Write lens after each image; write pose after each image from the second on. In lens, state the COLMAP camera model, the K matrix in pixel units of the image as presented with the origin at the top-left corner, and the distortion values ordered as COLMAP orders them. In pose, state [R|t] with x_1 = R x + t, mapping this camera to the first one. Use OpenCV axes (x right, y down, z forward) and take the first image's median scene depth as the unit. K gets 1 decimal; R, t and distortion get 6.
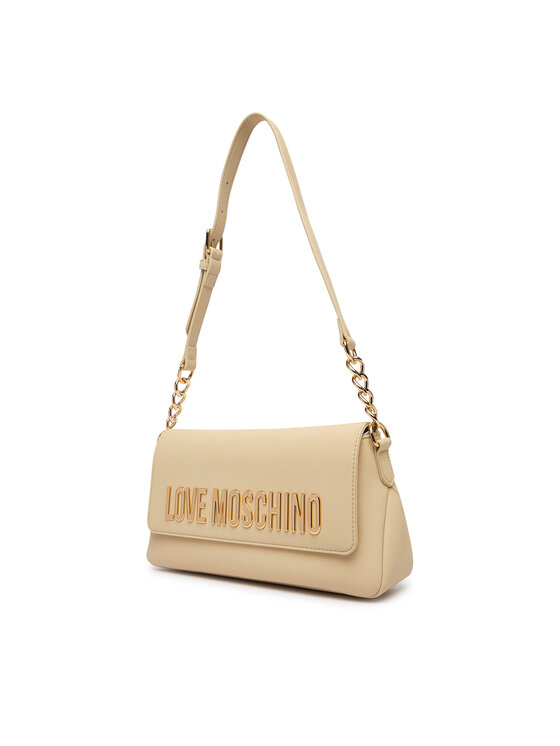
lens RADIAL K [[583.2, 0, 280.4], [0, 583.2, 376.2], [0, 0, 1]] dist [-0.006961, -0.000127]
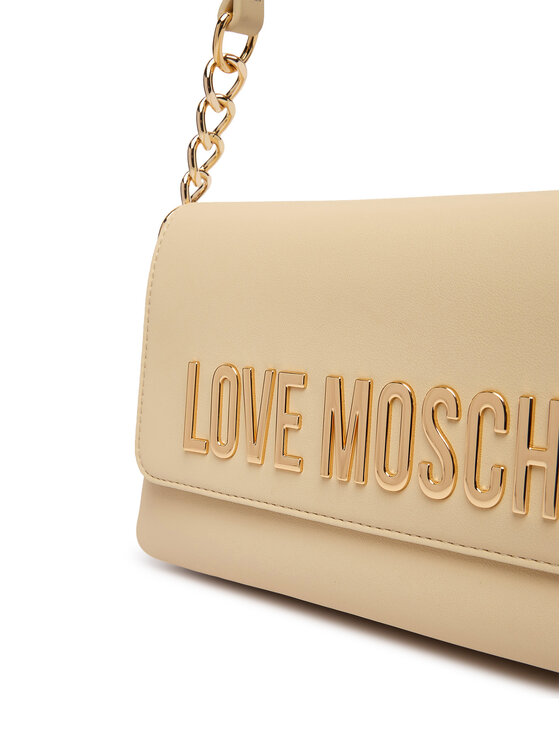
lens RADIAL K [[737.8, 0, 278.4], [0, 737.8, 372.8], [0, 0, 1]] dist [0.019098, 0.000000]
pose [[0.998048, 0.031981, -0.053636, -0.117524], [-0.018286, 0.970930, 0.238663, 0.090512], [0.059709, -0.237217, 0.969620, 0.580493]]
